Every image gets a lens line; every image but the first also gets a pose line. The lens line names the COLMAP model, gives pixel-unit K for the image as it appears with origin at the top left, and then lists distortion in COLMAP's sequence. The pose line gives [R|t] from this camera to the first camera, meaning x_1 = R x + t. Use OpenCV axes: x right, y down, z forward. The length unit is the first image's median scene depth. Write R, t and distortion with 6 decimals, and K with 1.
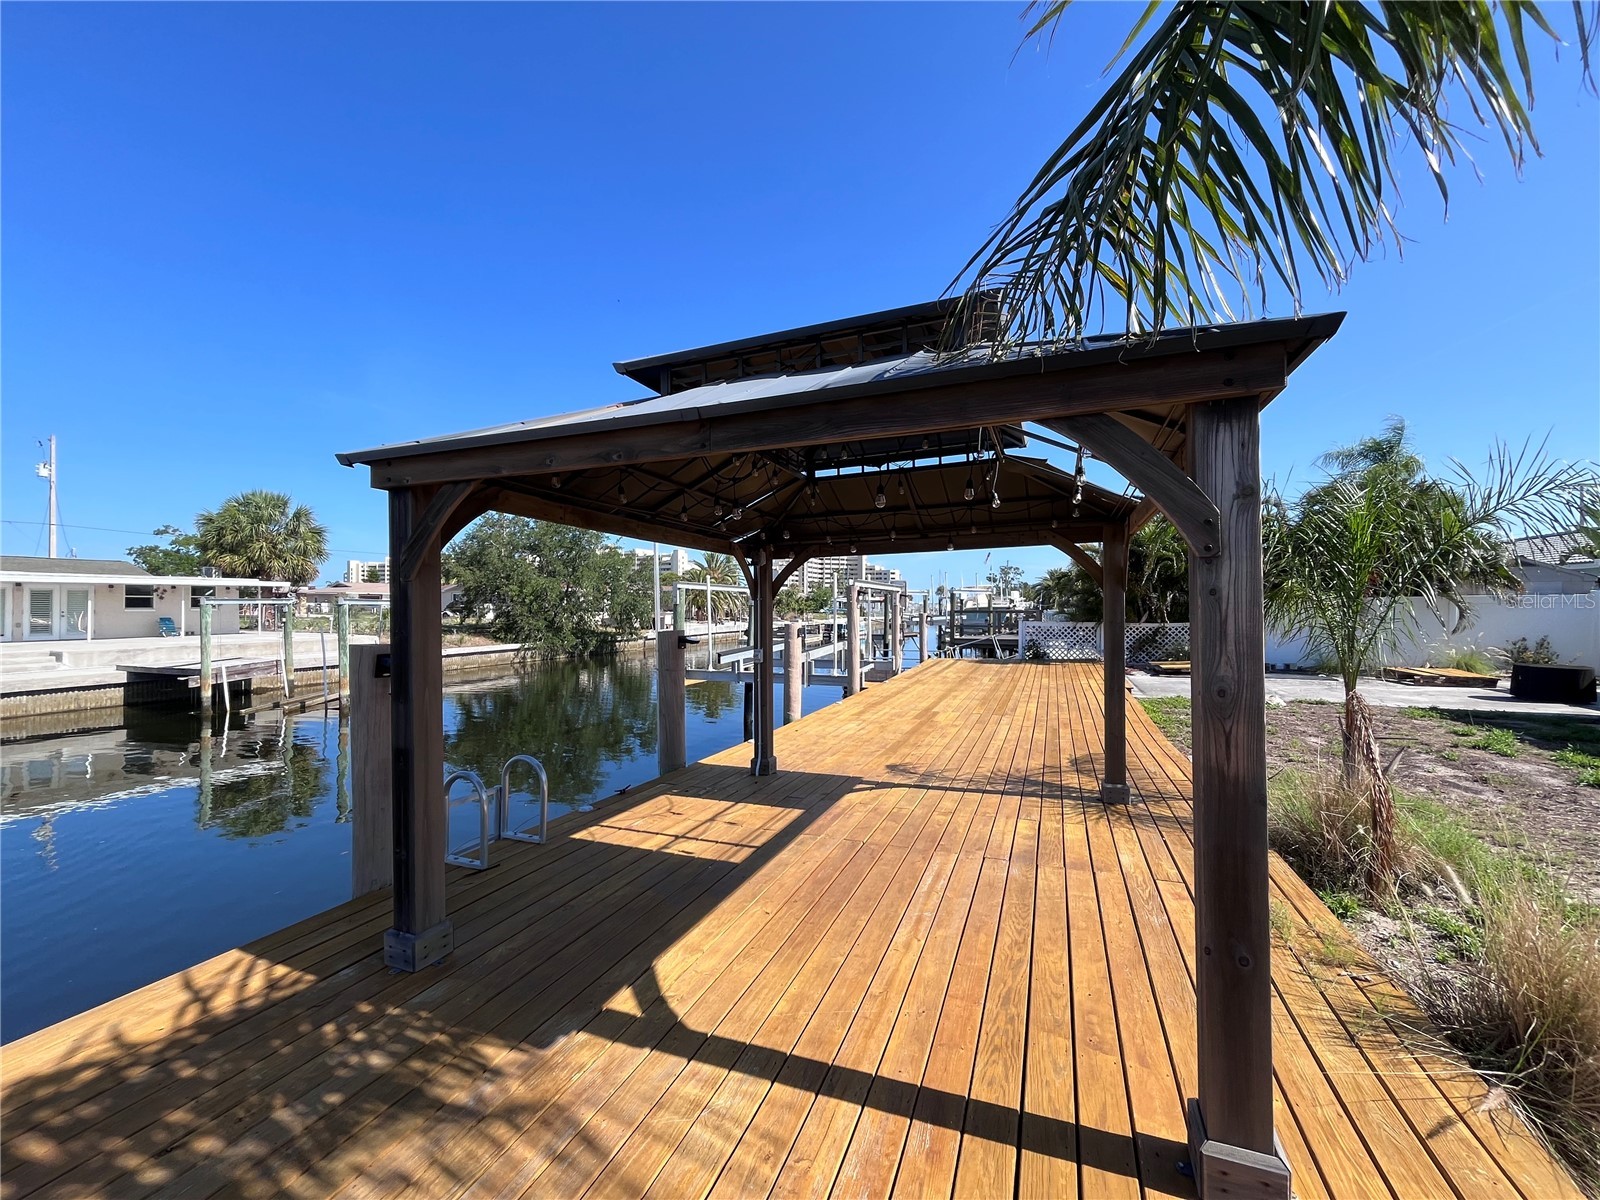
lens RADIAL K [[645.2, 0, 797.6], [0, 645.2, 603.7], [0, 0, 1]] dist [-0.007076, -0.000070]
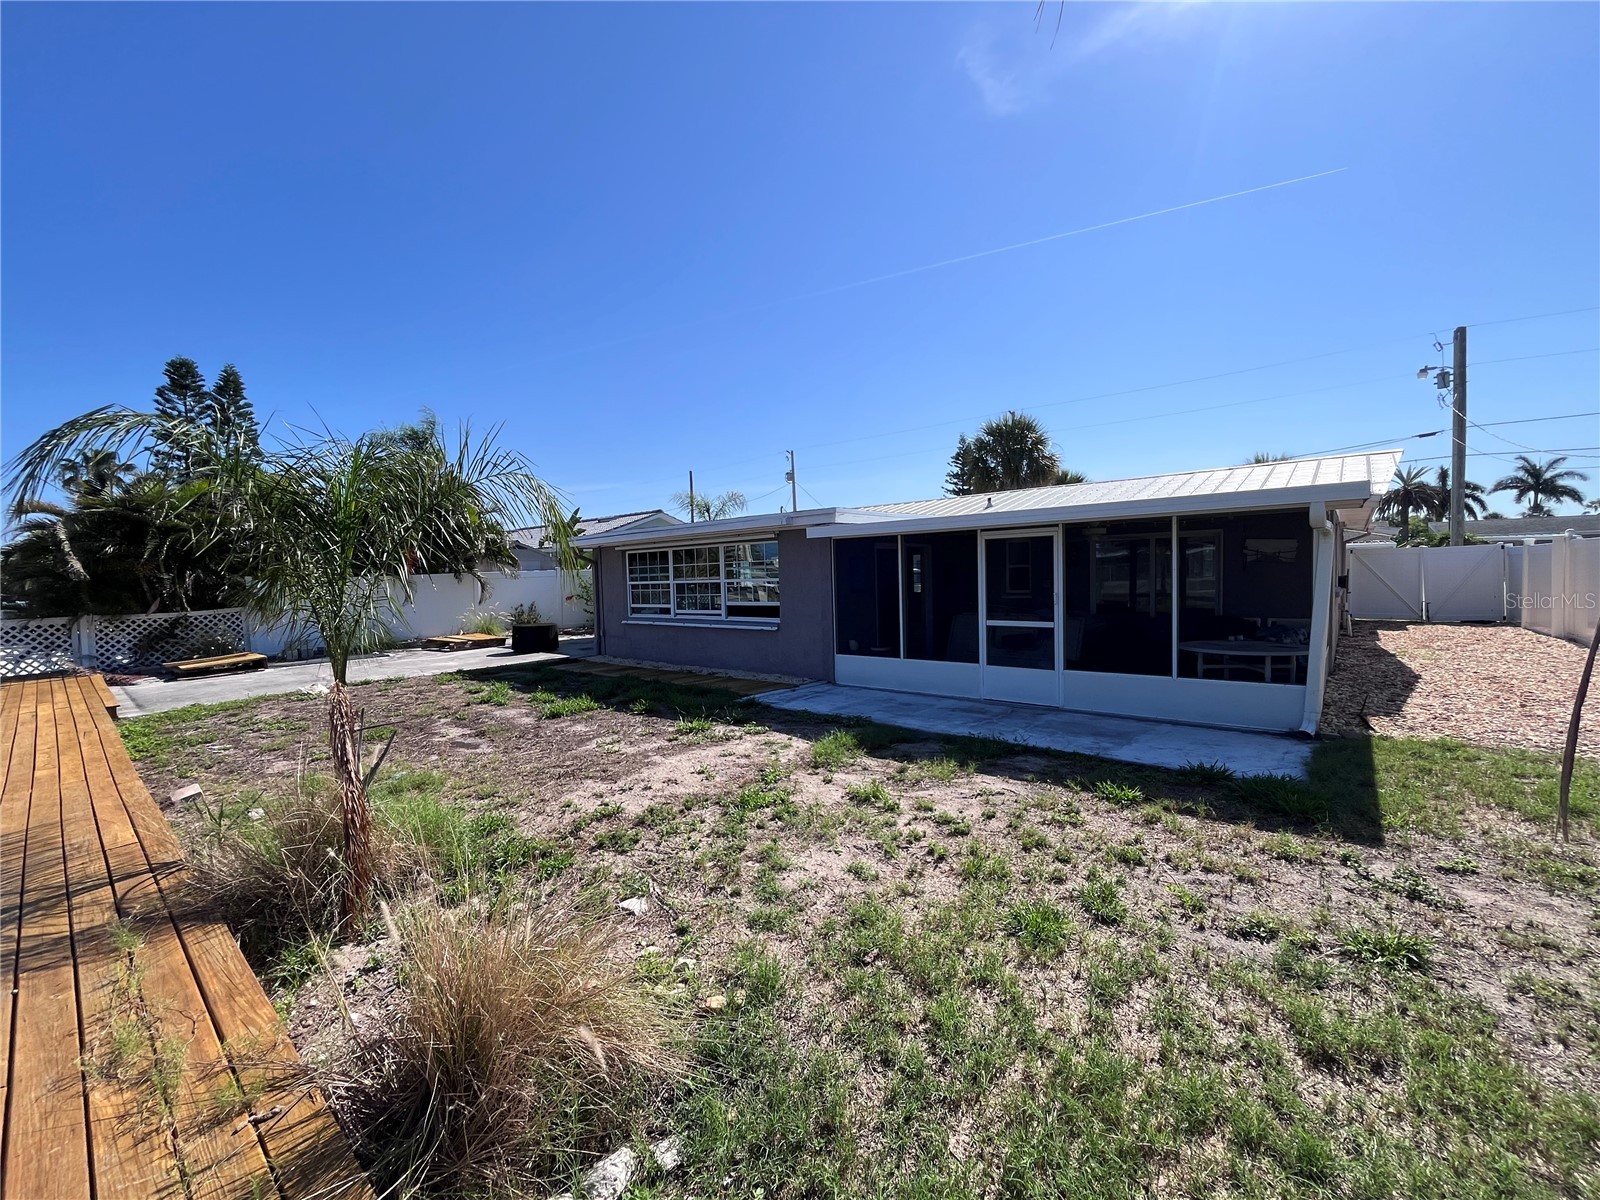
lens RADIAL K [[645.2, 0, 797.6], [0, 645.2, 603.7], [0, 0, 1]] dist [-0.007076, -0.000070]
pose [[0.325777, -0.057073, 0.943722, 0.122013], [0.027195, 0.998329, 0.050987, 0.001625], [-0.945055, 0.009054, 0.326785, 0.060488]]
